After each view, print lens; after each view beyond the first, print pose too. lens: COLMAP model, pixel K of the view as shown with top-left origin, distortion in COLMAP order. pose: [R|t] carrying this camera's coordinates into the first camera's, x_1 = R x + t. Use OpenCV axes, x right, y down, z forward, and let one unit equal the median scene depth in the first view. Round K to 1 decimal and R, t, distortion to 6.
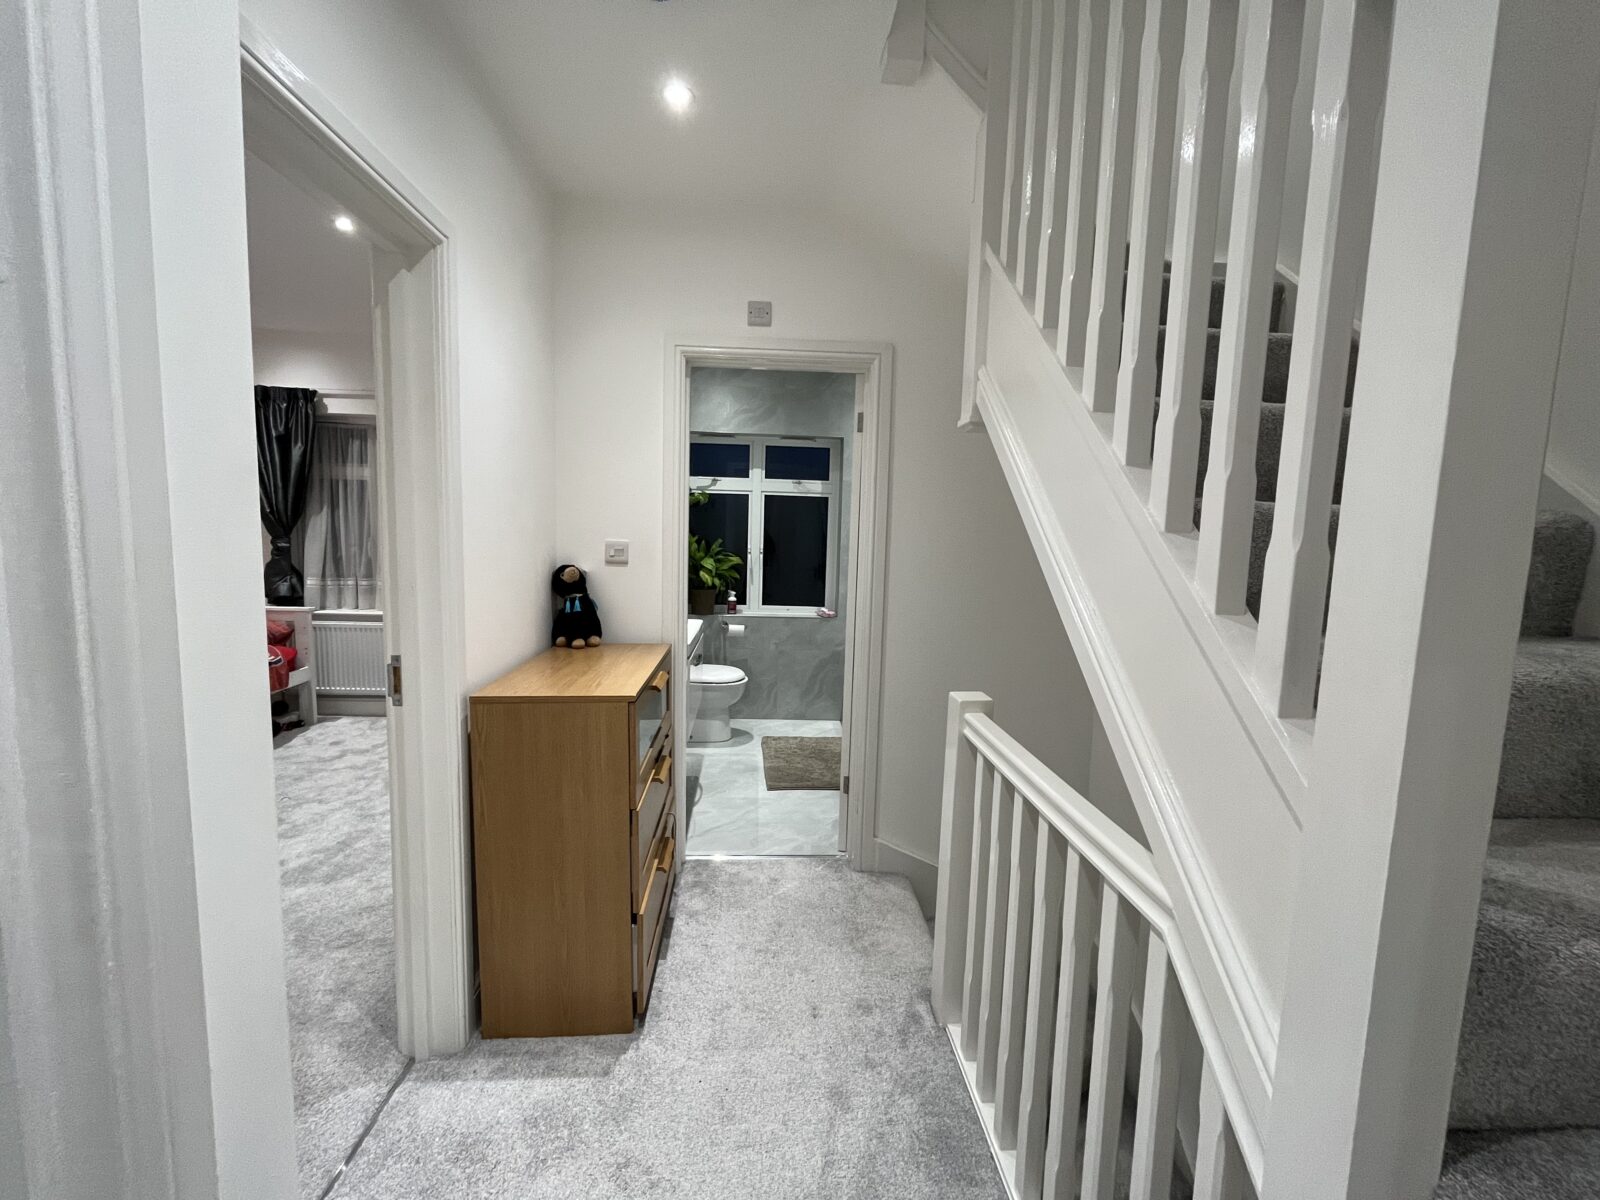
lens RADIAL K [[651.7, 0, 798.8], [0, 651.7, 597.7], [0, 0, 1]] dist [-0.003578, 0.000525]
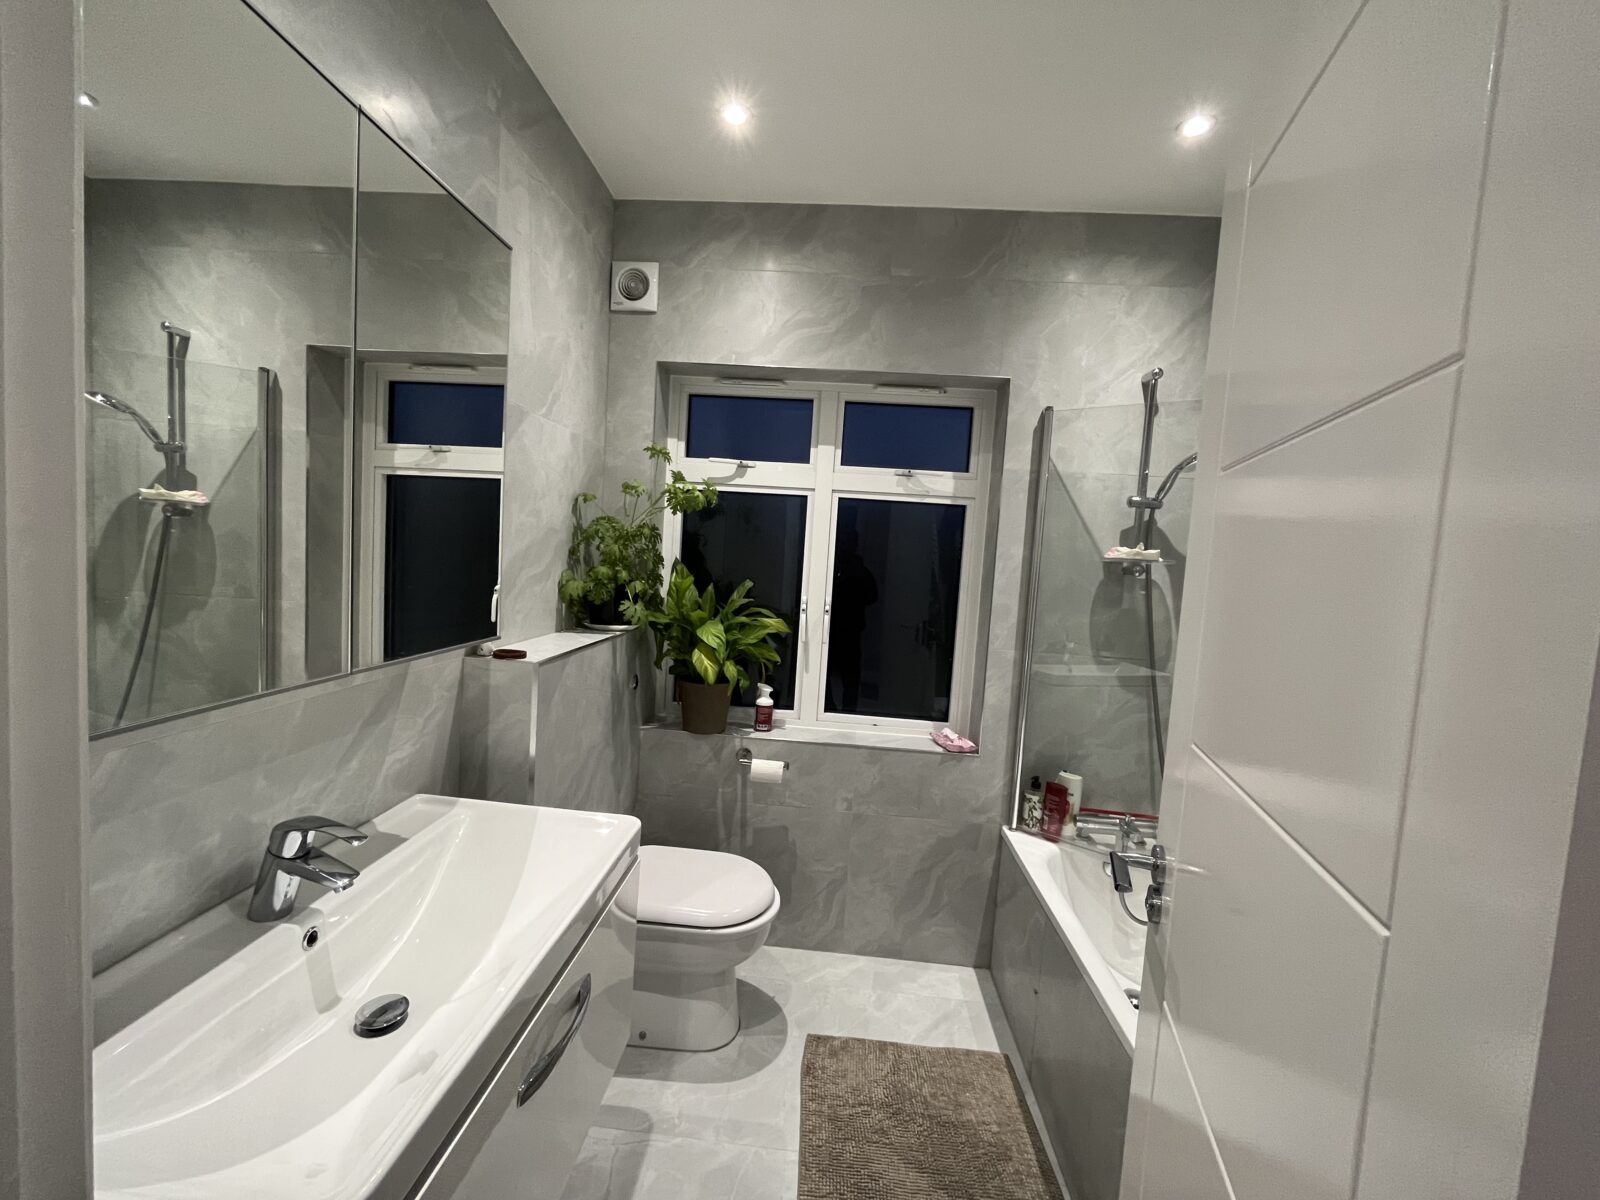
lens RADIAL K [[651.7, 0, 798.8], [0, 651.7, 597.7], [0, 0, 1]] dist [-0.003578, 0.000525]
pose [[0.991624, 0.042336, -0.122022, -0.040804], [-0.047460, 0.998096, -0.039391, -0.132331], [0.120122, 0.044852, 0.991745, 1.123900]]
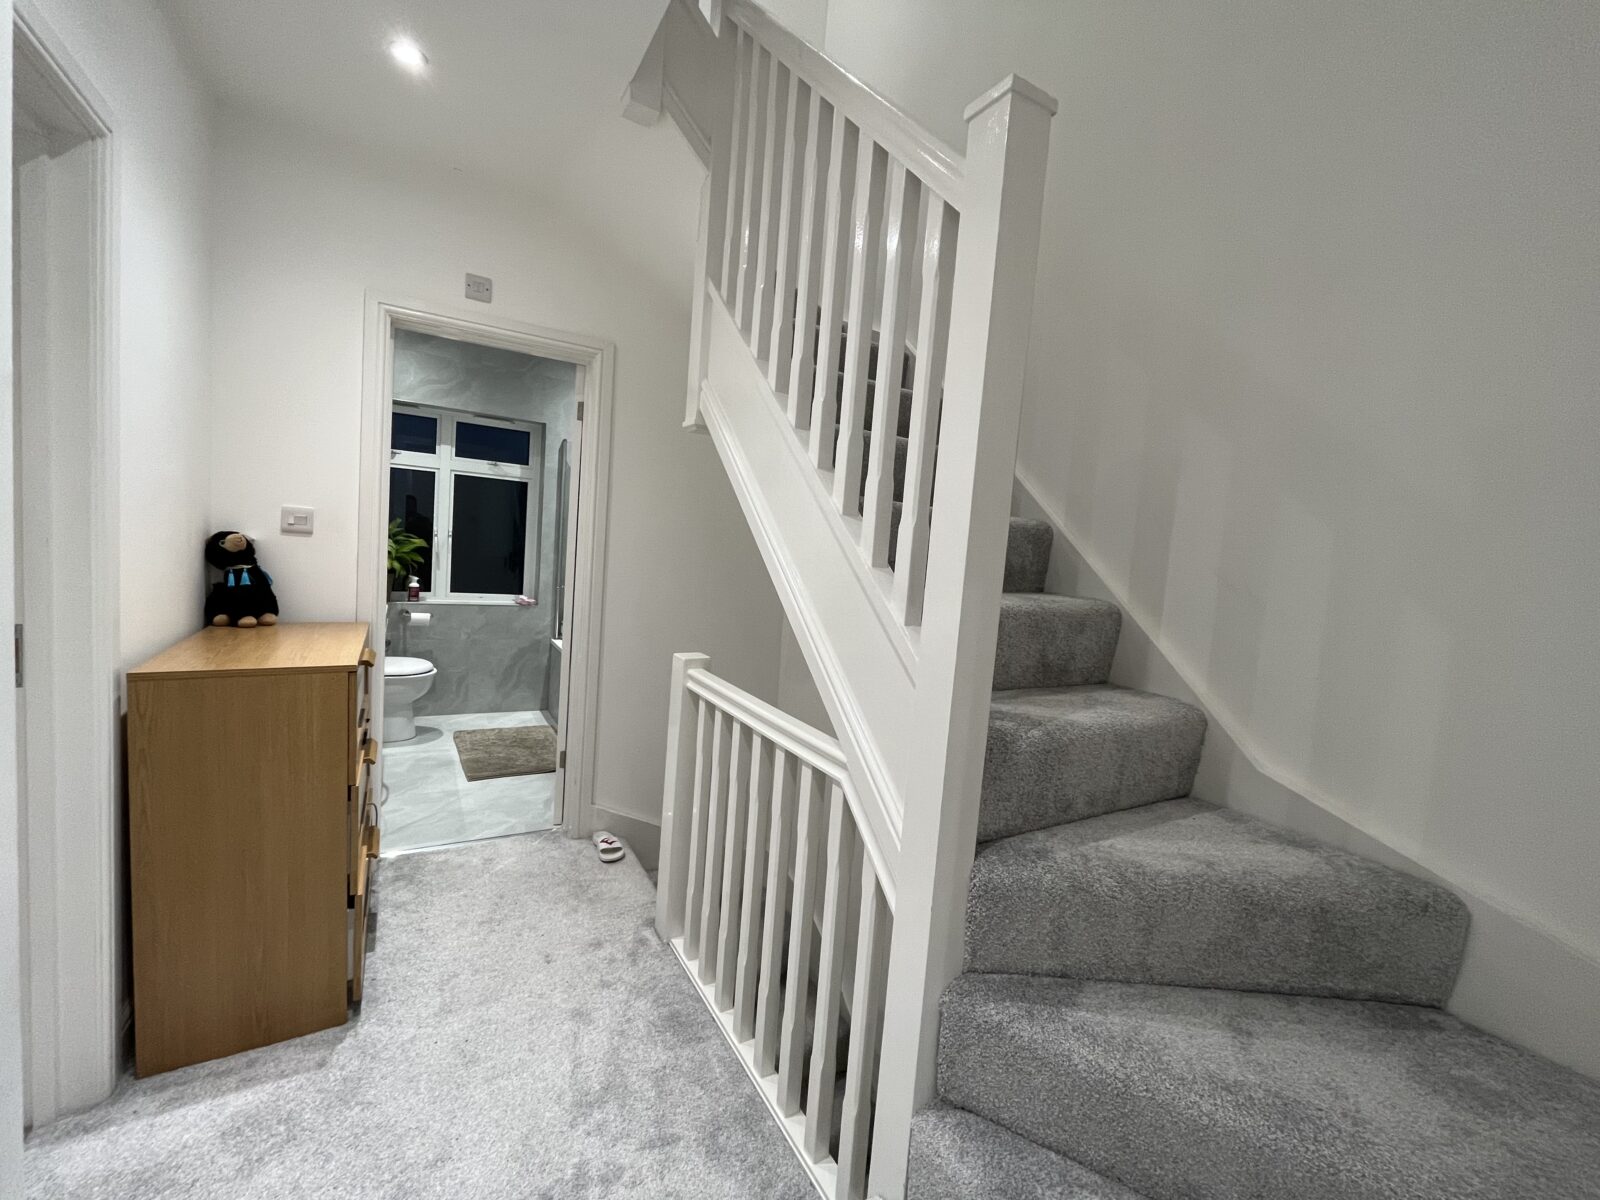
lens RADIAL K [[651.7, 0, 798.8], [0, 651.7, 597.7], [0, 0, 1]] dist [-0.003578, 0.000525]
pose [[0.889600, 0.004261, 0.456720, -0.087776], [-0.004870, 0.999988, 0.000157, 0.037485], [-0.456714, -0.002364, 0.889611, -0.119511]]
